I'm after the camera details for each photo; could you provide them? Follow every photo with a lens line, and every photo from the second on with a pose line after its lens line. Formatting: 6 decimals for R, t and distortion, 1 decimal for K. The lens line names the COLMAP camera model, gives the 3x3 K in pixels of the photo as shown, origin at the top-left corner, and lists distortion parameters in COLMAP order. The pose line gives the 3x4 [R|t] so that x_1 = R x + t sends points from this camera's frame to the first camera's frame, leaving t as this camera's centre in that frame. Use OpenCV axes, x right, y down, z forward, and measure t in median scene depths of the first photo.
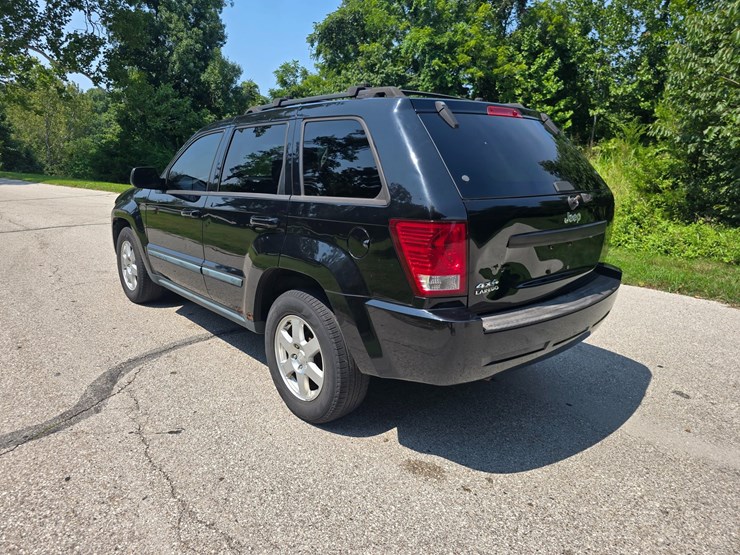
lens RADIAL K [[503.4, 0, 358.3], [0, 503.4, 261.7], [0, 0, 1]] dist [0.038860, -0.034326]
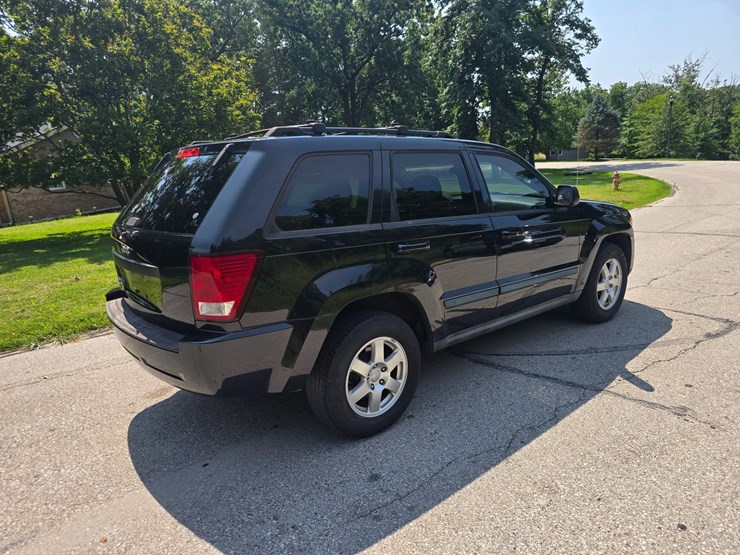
lens RADIAL K [[503.4, 0, 369.7], [0, 503.4, 275.9], [0, 0, 1]] dist [0.038860, -0.034326]
pose [[-0.021041, 0.202668, -0.979021, 1.137879], [-0.159378, 0.966036, 0.203405, -0.257150], [0.986993, 0.160315, 0.011974, 1.133011]]
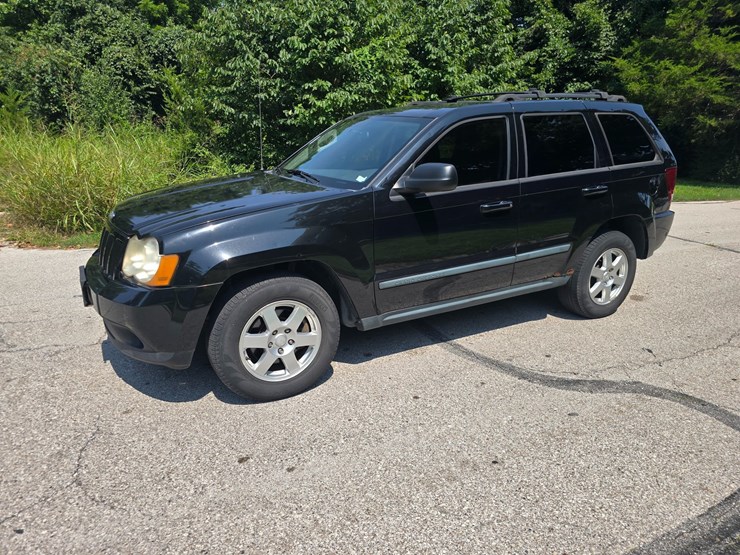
lens RADIAL K [[503.4, 0, 363.2], [0, 503.4, 272.1], [0, 0, 1]] dist [0.038860, -0.034326]
pose [[0.210080, -0.282180, 0.936077, -1.390170], [0.204779, 0.948906, 0.240090, -0.274532], [-0.955998, 0.141251, 0.257131, 1.089768]]
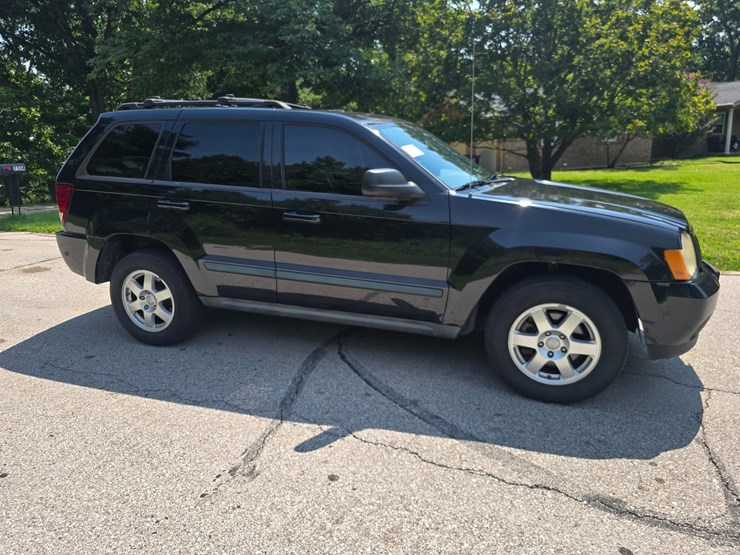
lens RADIAL K [[503.4, 0, 365.2], [0, 503.4, 278.4], [0, 0, 1]] dist [0.038860, -0.034326]
pose [[-0.874604, 0.125227, -0.468386, 0.410502], [-0.099247, 0.899370, 0.425775, -0.485026], [0.474571, 0.418871, -0.774164, 2.269796]]
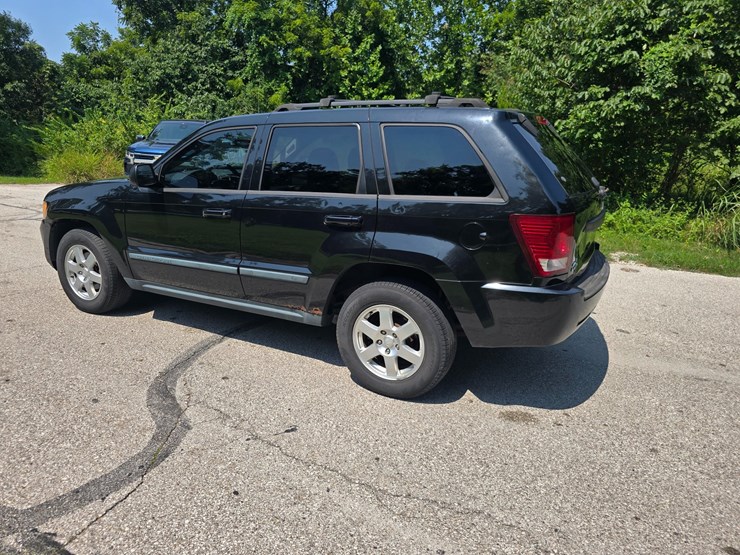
lens RADIAL K [[503.4, 0, 363.2], [0, 503.4, 262.7], [0, 0, 1]] dist [0.038860, -0.034326]
pose [[0.931480, -0.083002, 0.354197, -0.451843], [0.066739, 0.996088, 0.057911, -0.041210], [-0.357618, -0.030304, 0.933376, 0.002540]]
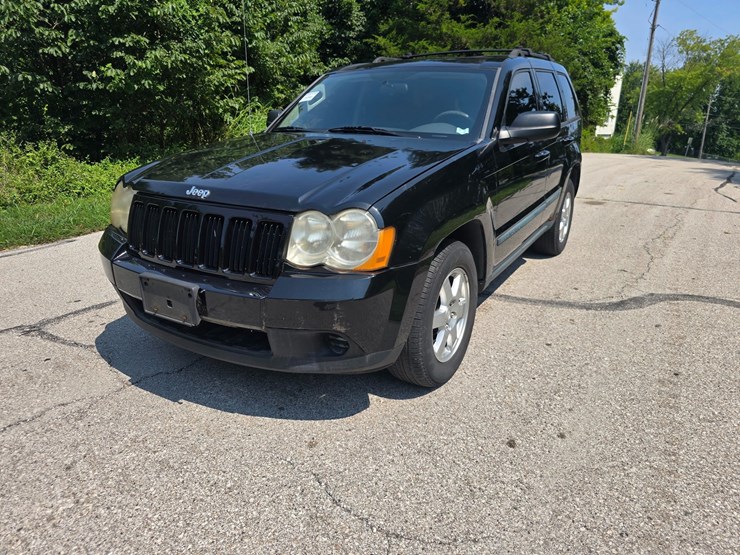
lens RADIAL K [[503.4, 0, 373.9], [0, 503.4, 277.2], [0, 0, 1]] dist [0.038860, -0.034326]
pose [[-0.313799, -0.318579, 0.894448, -1.279779], [0.192574, 0.901097, 0.388508, -0.355887], [-0.929756, 0.294161, -0.221413, 1.715320]]
